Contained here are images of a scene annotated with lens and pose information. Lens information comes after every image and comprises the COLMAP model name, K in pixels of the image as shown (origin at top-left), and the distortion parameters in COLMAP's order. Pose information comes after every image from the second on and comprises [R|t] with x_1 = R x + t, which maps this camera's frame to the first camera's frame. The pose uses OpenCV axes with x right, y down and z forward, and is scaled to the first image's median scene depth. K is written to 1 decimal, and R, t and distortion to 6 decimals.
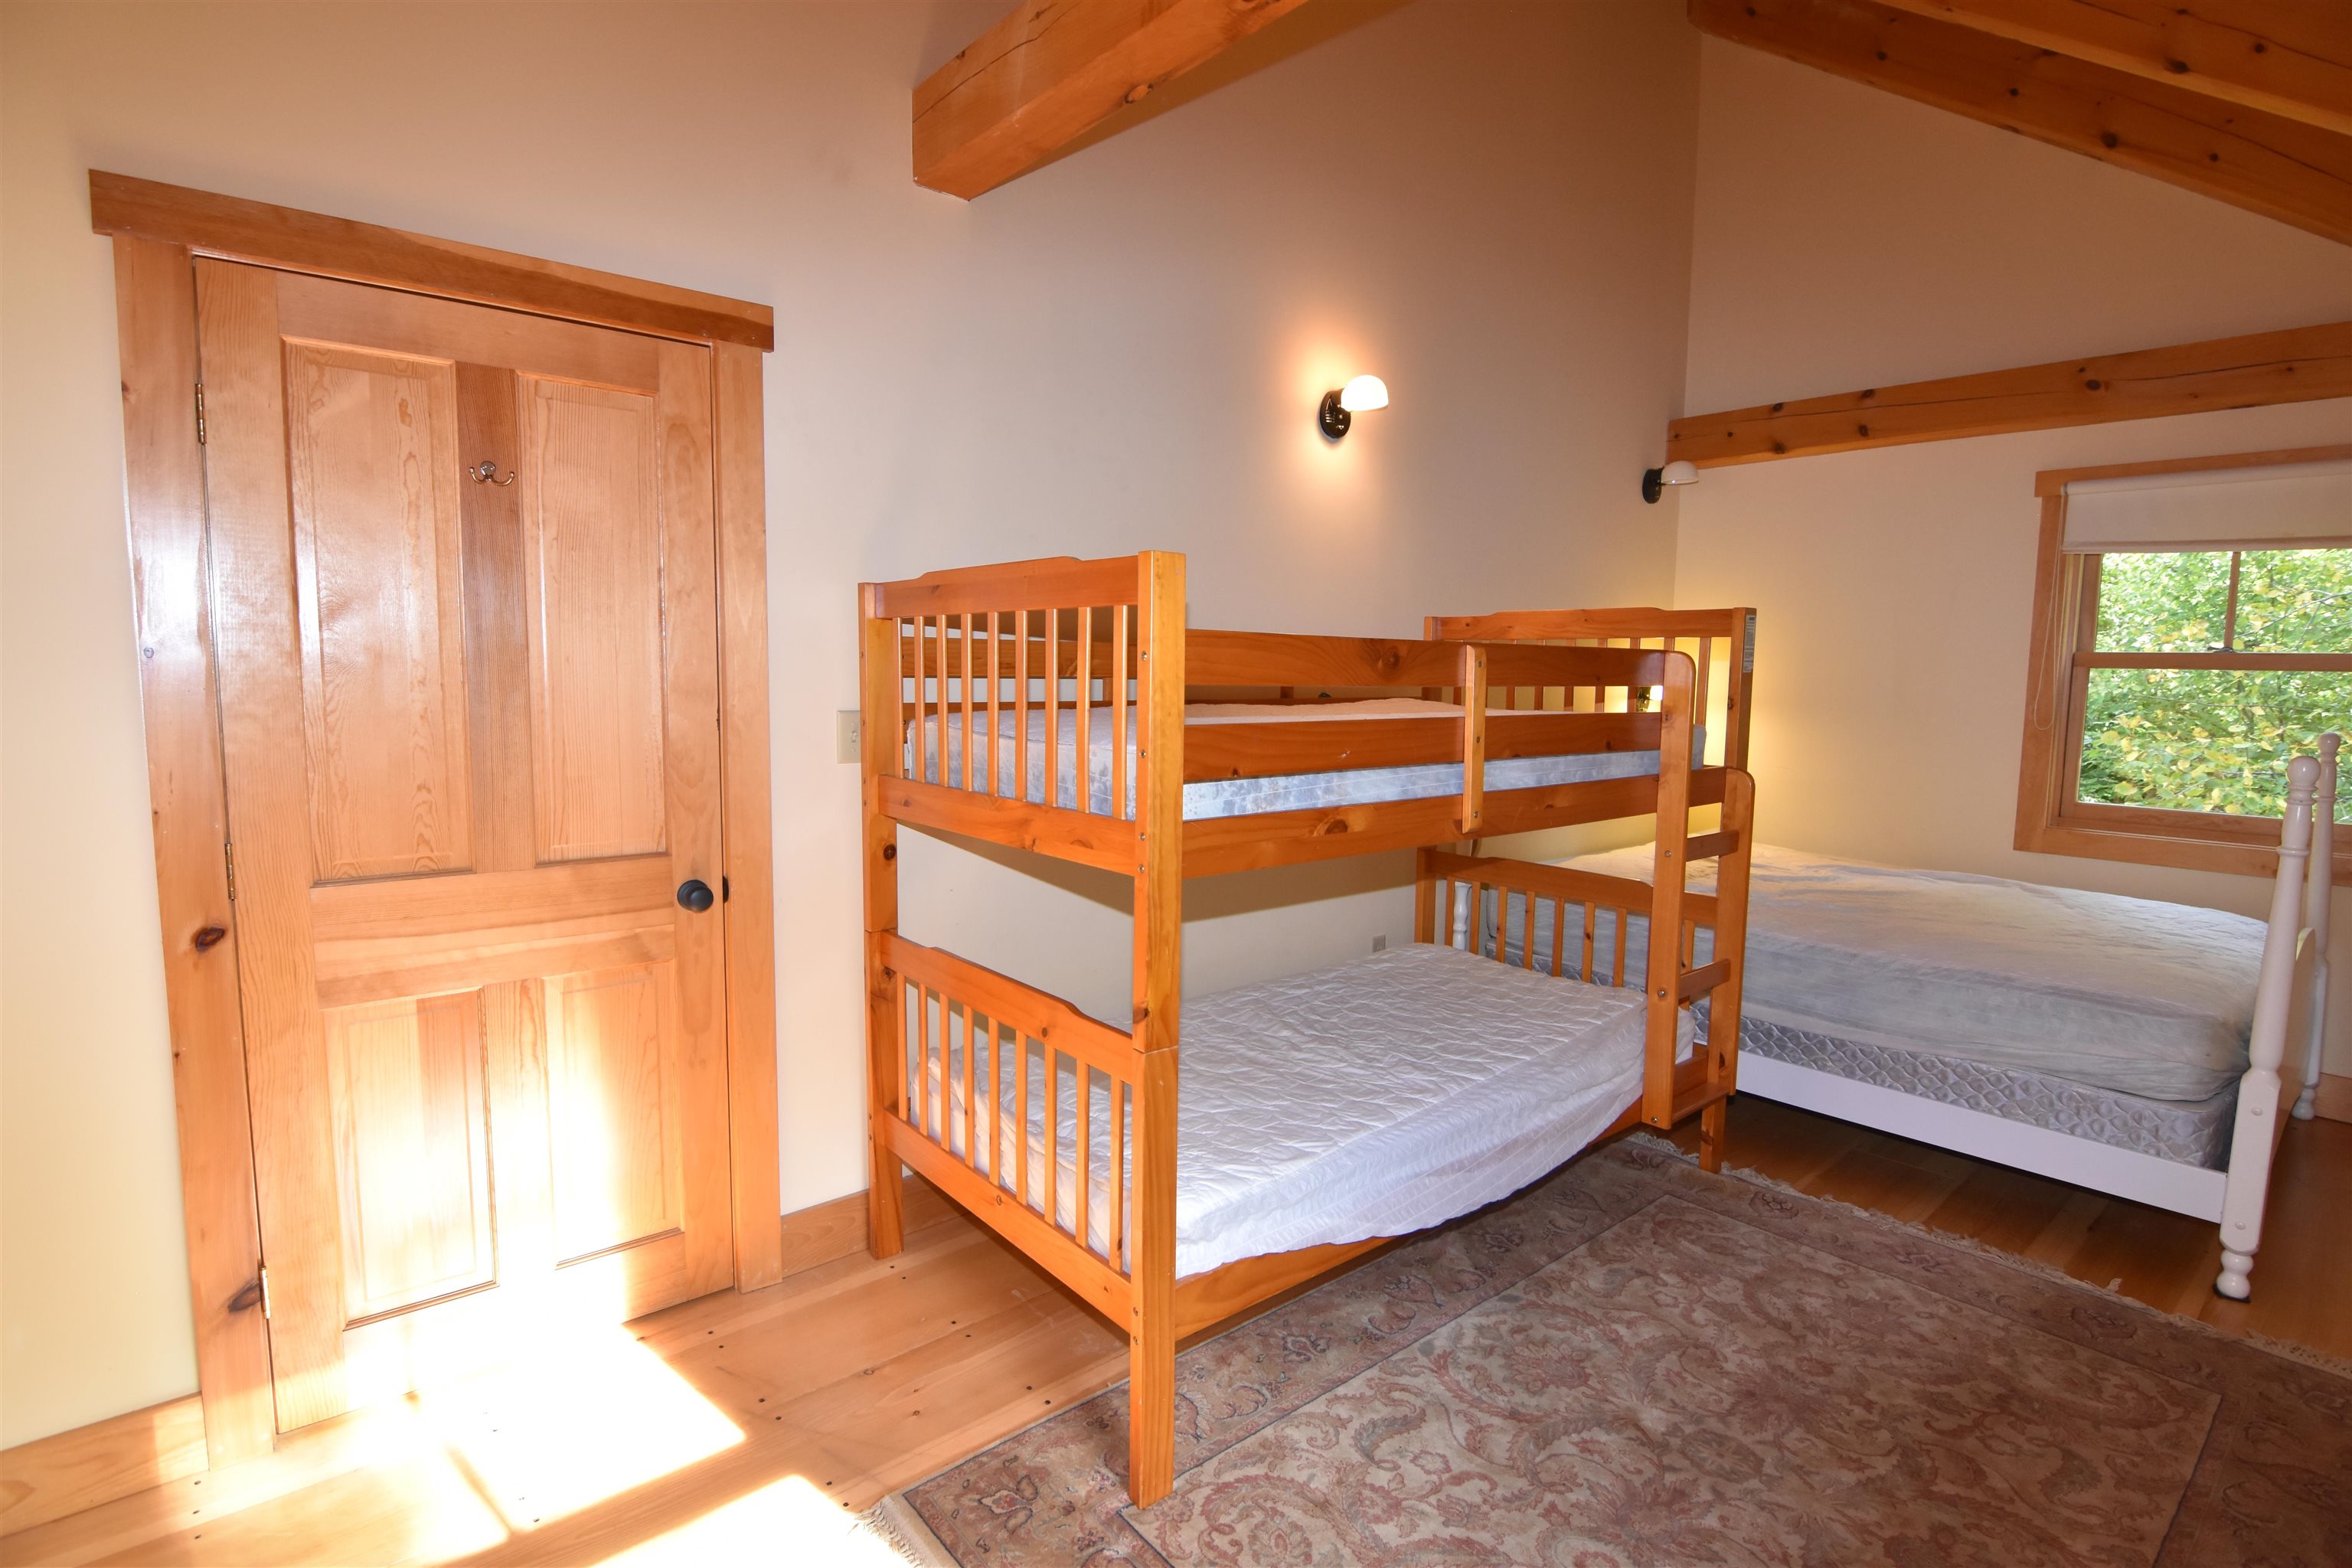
lens RADIAL K [[1139.6, 0, 1163.5], [0, 1139.6, 743.8], [0, 0, 1]] dist [-0.022956, -0.000624]
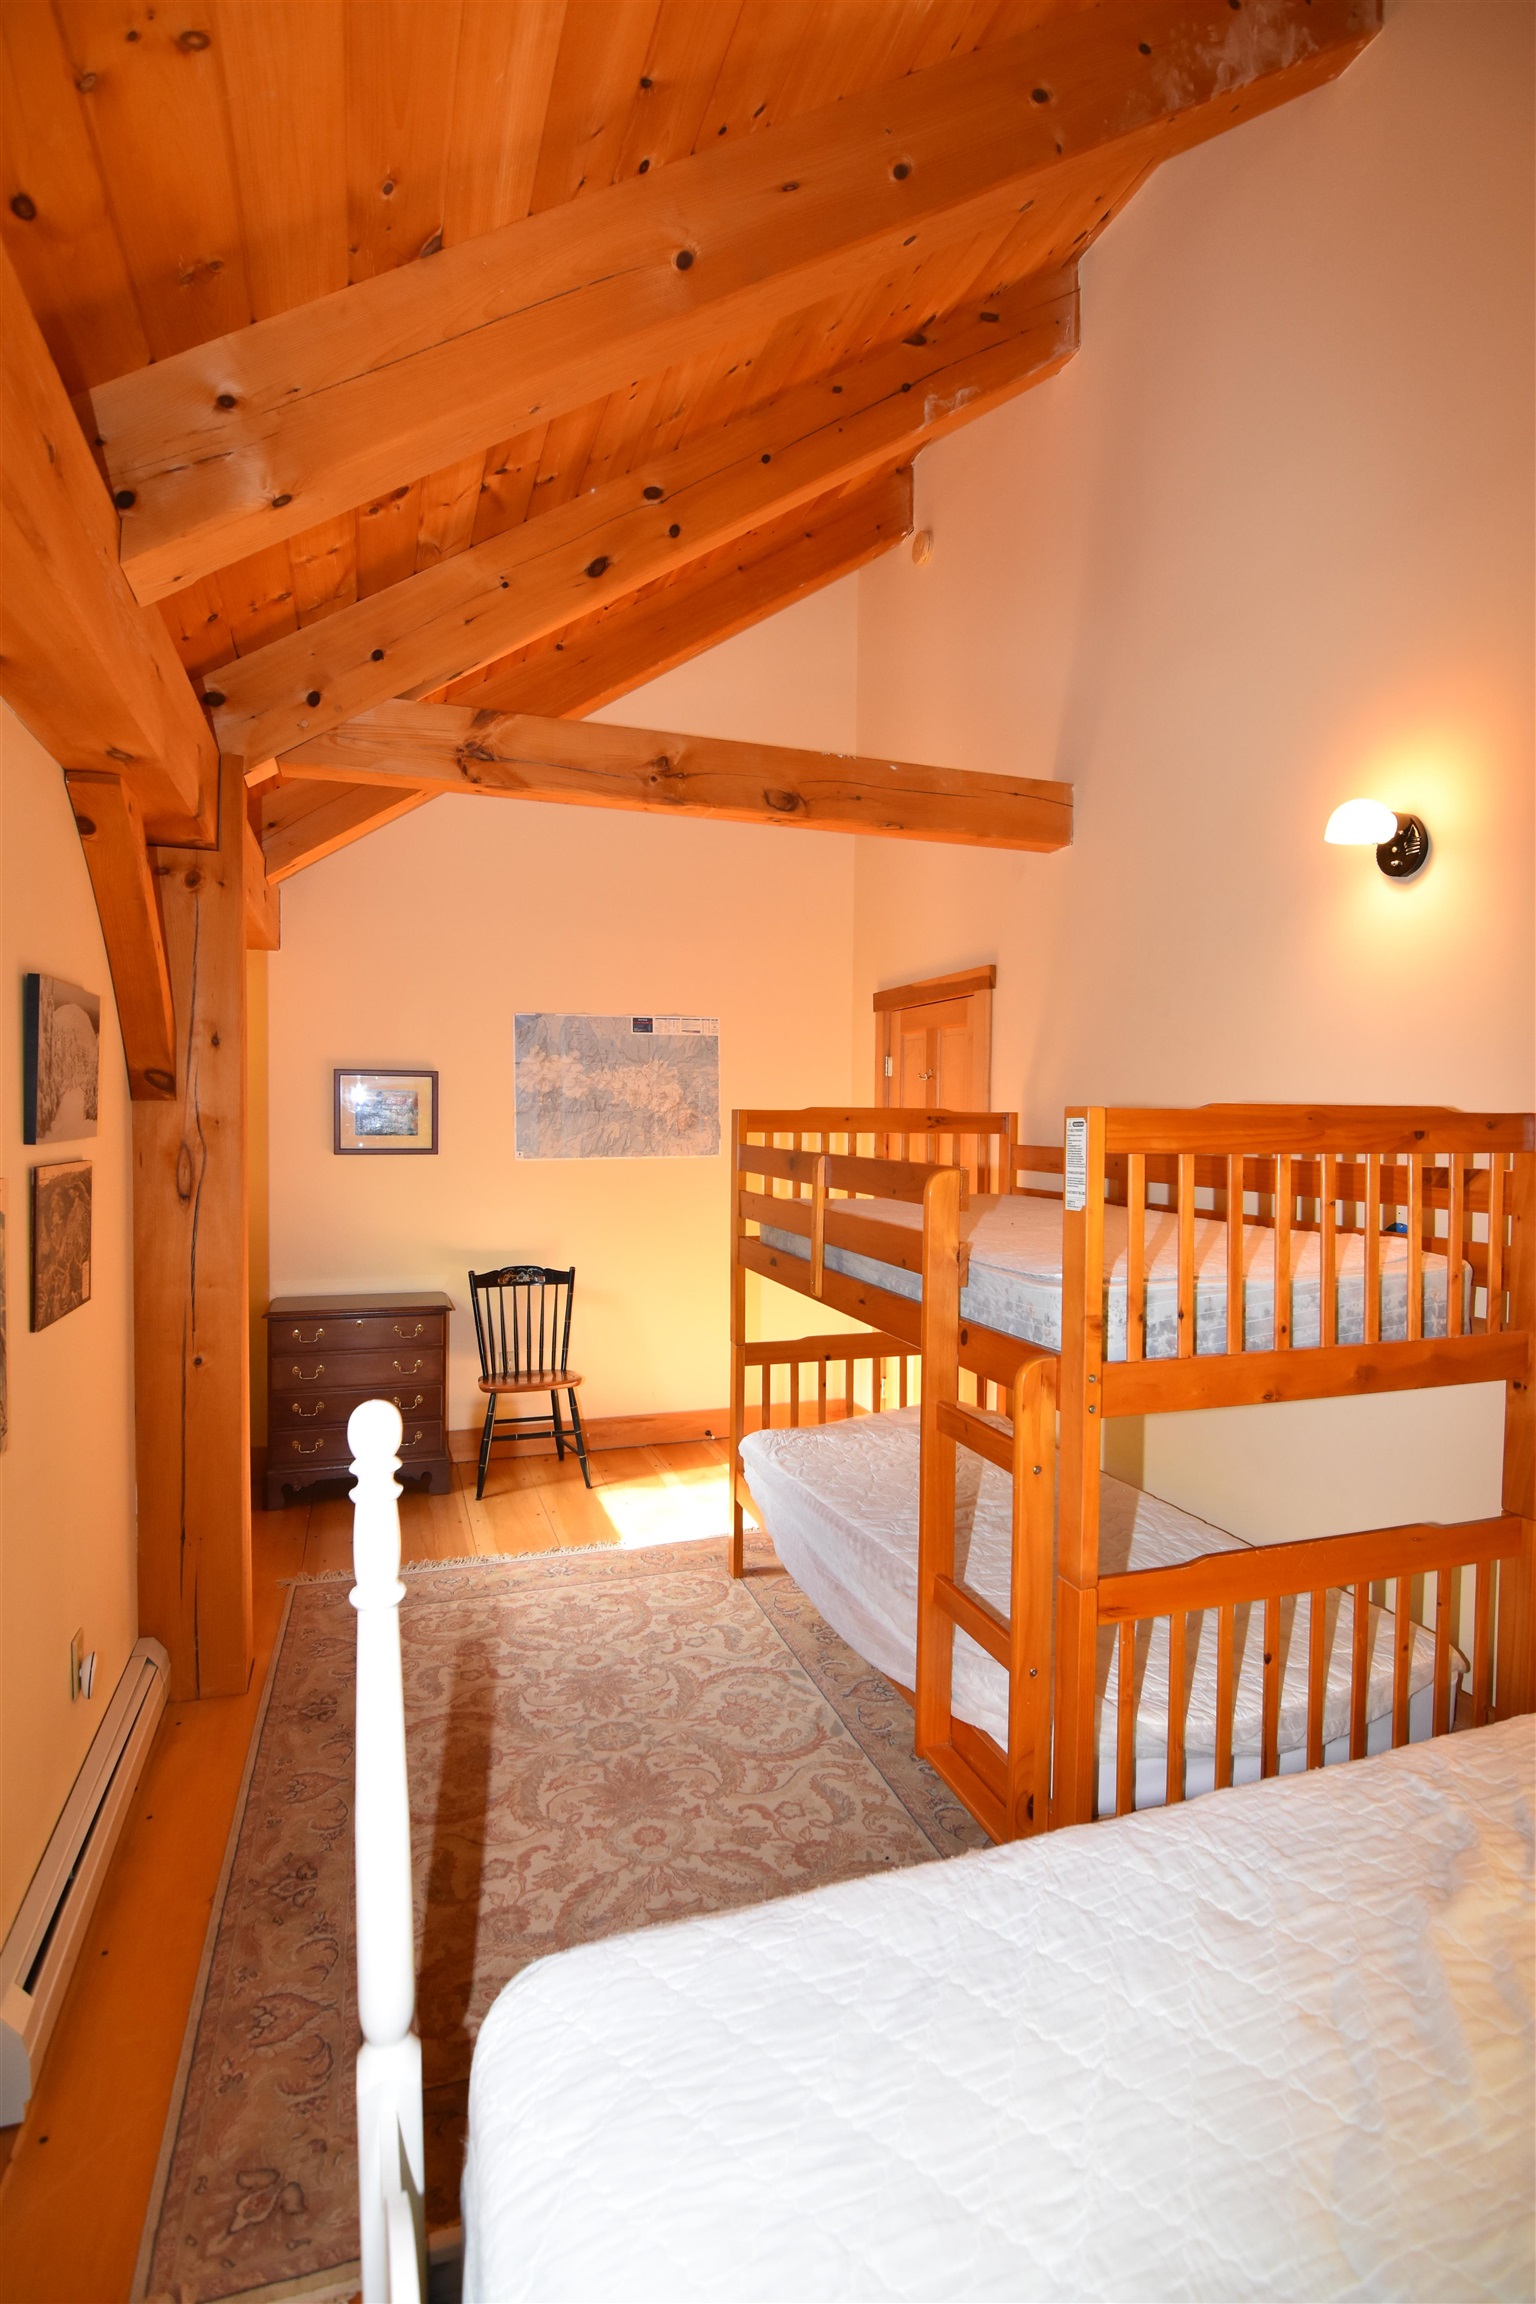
lens RADIAL K [[1116.3, 0, 768.4], [0, 1116.3, 1150.3], [0, 0, 1]] dist [-0.022956, -0.000624]
pose [[-0.357983, -0.009805, -0.933677, 1.434230], [-0.105564, 0.993959, 0.030036, -0.108514], [0.927742, 0.109315, -0.356855, 1.337579]]
